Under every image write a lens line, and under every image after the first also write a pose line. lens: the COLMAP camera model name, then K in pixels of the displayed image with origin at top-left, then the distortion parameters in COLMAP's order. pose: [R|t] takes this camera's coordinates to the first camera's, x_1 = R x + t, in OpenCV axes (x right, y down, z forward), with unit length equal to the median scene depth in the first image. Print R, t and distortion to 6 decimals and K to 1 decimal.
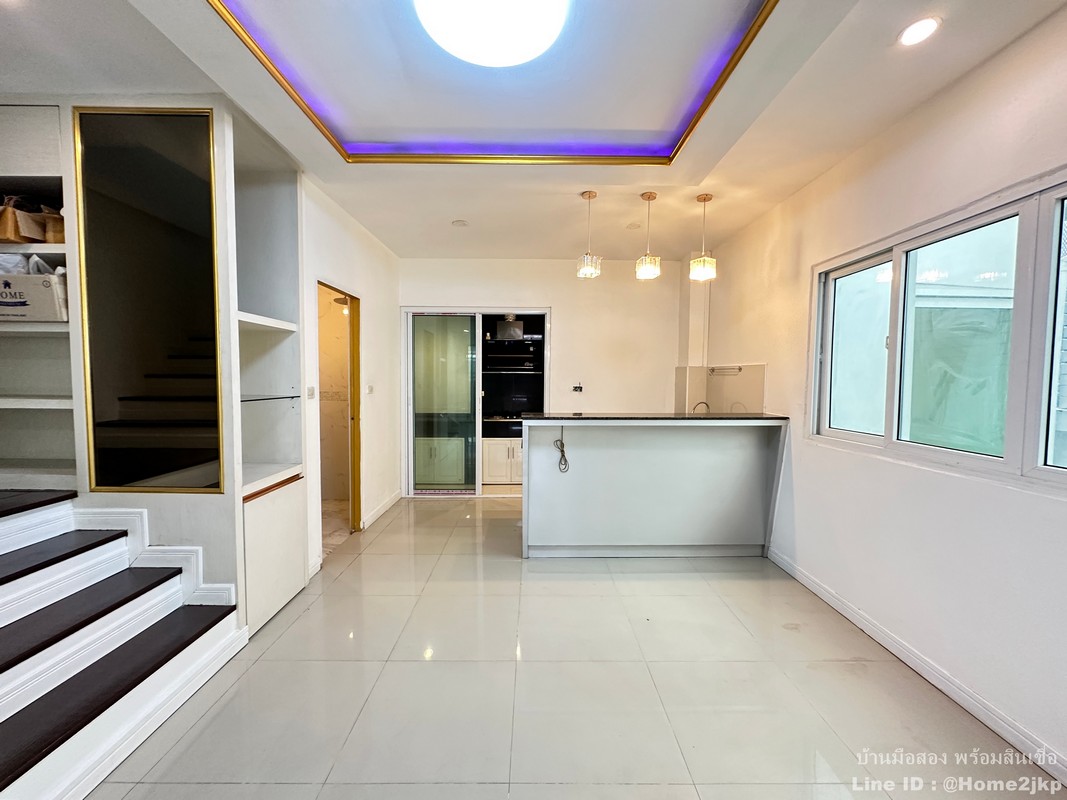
lens RADIAL K [[427.9, 0, 533.2], [0, 427.9, 401.8], [0, 0, 1]] dist [-0.004179, -0.000392]
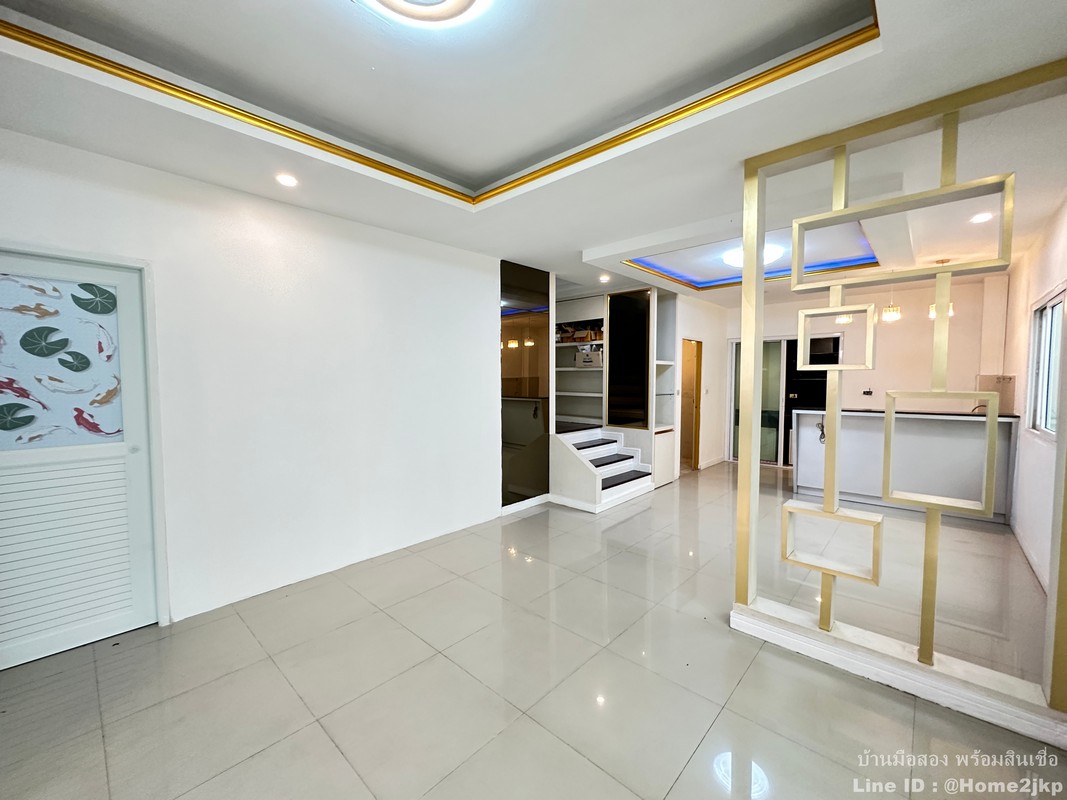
lens RADIAL K [[427.9, 0, 532.0], [0, 427.9, 402.8], [0, 0, 1]] dist [-0.004179, -0.000392]
pose [[0.727968, 0.031112, -0.684905, 0.549975], [-0.032594, 0.999411, 0.010755, 0.041522], [0.684836, 0.014495, 0.728553, -1.405449]]
